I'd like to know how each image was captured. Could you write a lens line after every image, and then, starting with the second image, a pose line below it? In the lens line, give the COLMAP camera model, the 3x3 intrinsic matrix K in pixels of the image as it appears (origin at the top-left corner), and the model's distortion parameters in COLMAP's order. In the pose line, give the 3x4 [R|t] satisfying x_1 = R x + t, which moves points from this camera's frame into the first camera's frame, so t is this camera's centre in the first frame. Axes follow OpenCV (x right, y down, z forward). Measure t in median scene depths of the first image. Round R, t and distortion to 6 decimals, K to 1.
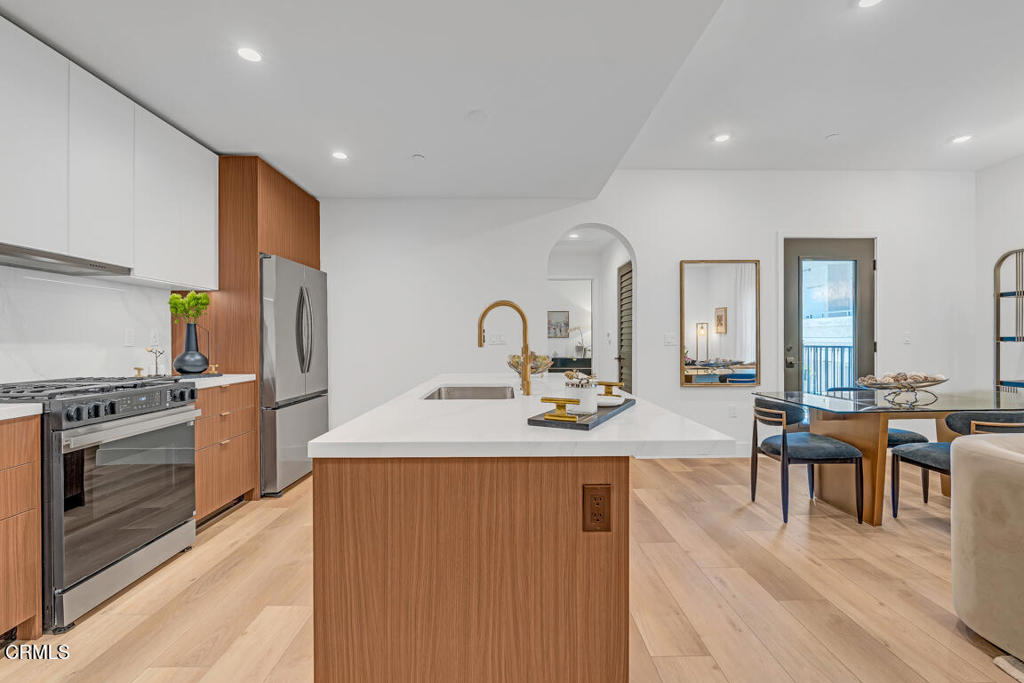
lens RADIAL K [[450.7, 0, 512.0], [0, 450.7, 341.5], [0, 0, 1]] dist [-0.006514, -0.000592]
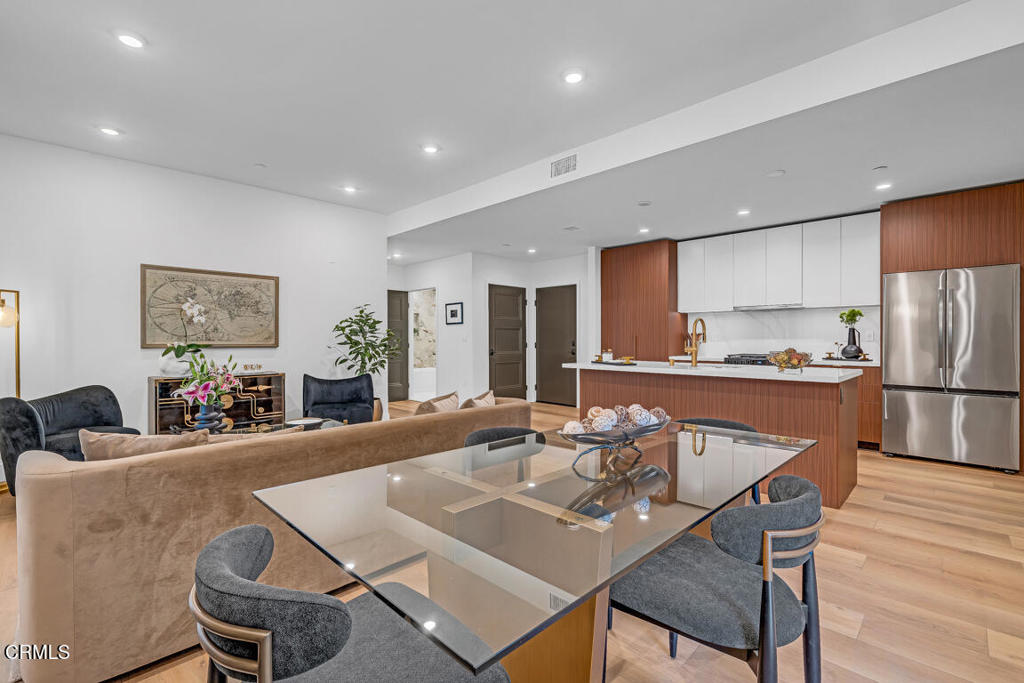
lens RADIAL K [[450.7, 0, 512.0], [0, 450.7, 341.5], [0, 0, 1]] dist [-0.006514, -0.000592]
pose [[-0.718518, 0.007658, -0.695466, 1.182921], [0.003187, 0.999965, 0.007718, -0.005713], [0.695501, 0.003329, -0.718517, 1.167092]]
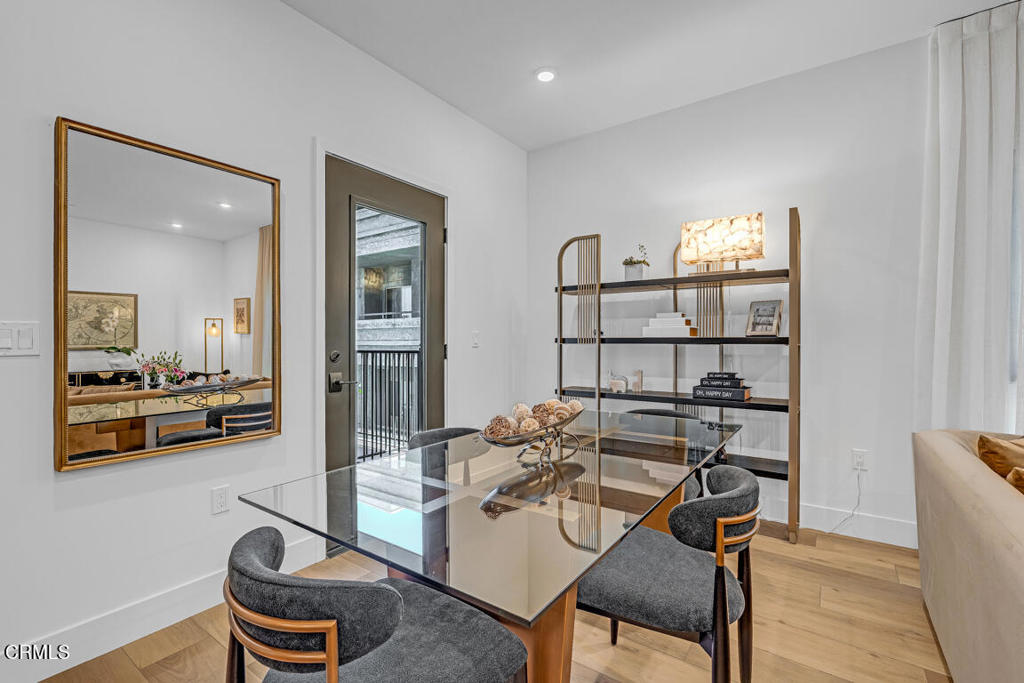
lens RADIAL K [[450.7, 0, 512.0], [0, 450.7, 341.5], [0, 0, 1]] dist [-0.006514, -0.000592]
pose [[0.588507, 0.003793, 0.808483, 0.394696], [0.003130, 0.999971, -0.006969, 0.001563], [-0.808486, 0.006632, 0.588478, 0.659253]]
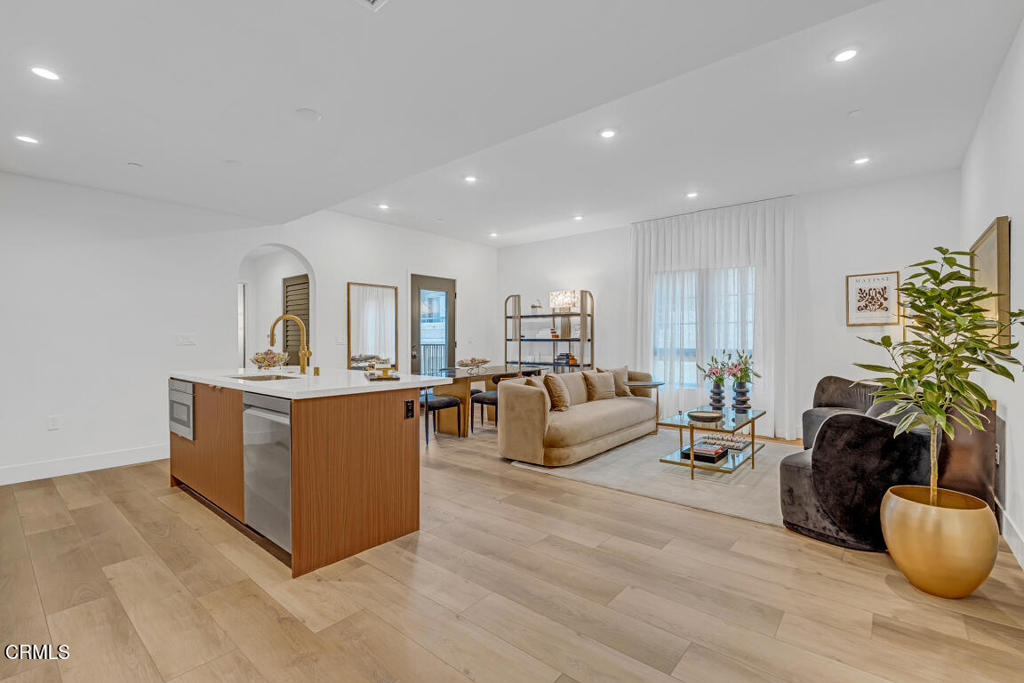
lens RADIAL K [[450.7, 0, 512.0], [0, 450.7, 341.5], [0, 0, 1]] dist [-0.006514, -0.000592]
pose [[0.654492, -0.002149, 0.756066, -0.431083], [0.001660, 0.999998, 0.001406, -0.001592], [-0.756067, 0.000335, 0.654494, -0.344328]]
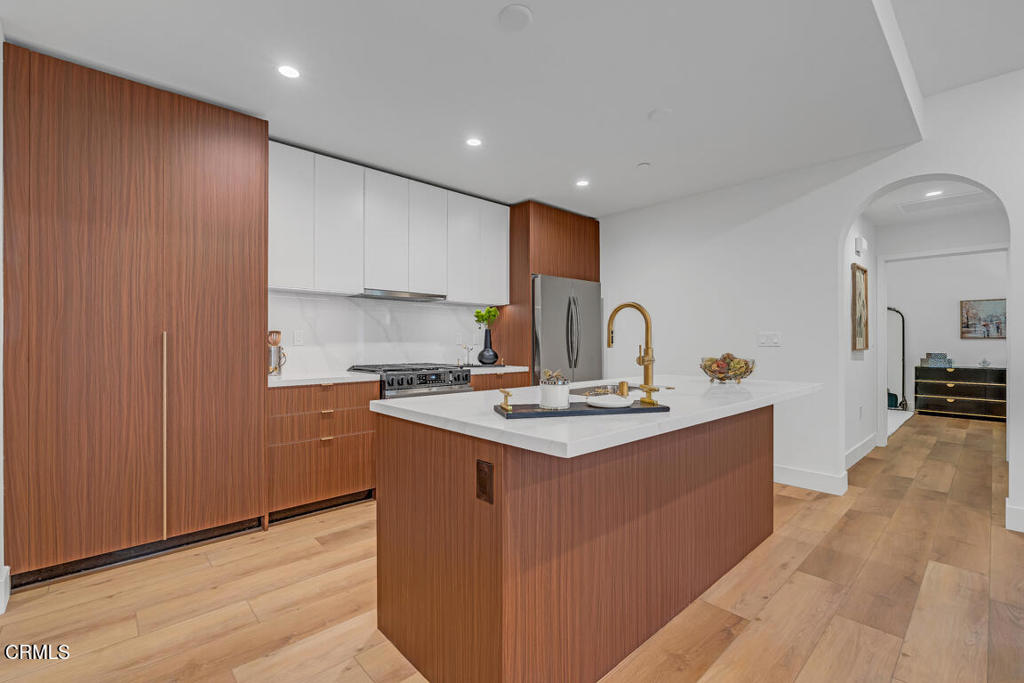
lens RADIAL K [[450.7, 0, 512.0], [0, 450.7, 341.5], [0, 0, 1]] dist [-0.006514, -0.000592]
pose [[0.669298, 0.002821, -0.742988, 0.364662], [-0.004593, 0.999989, -0.000341, -0.000613], [0.742980, 0.003641, 0.669304, 0.081710]]
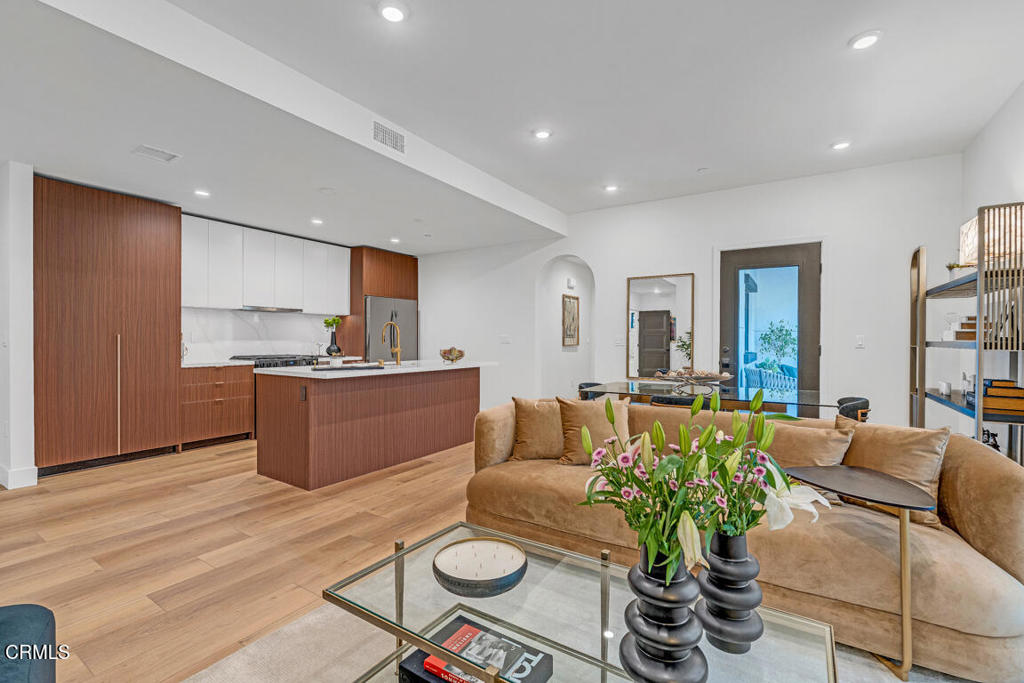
lens RADIAL K [[450.7, 0, 512.0], [0, 450.7, 341.5], [0, 0, 1]] dist [-0.006514, -0.000592]
pose [[0.834348, 0.009782, -0.551152, 1.042582], [-0.008562, 0.999952, 0.004785, -0.009717], [0.551172, 0.000727, 0.834391, -0.282165]]
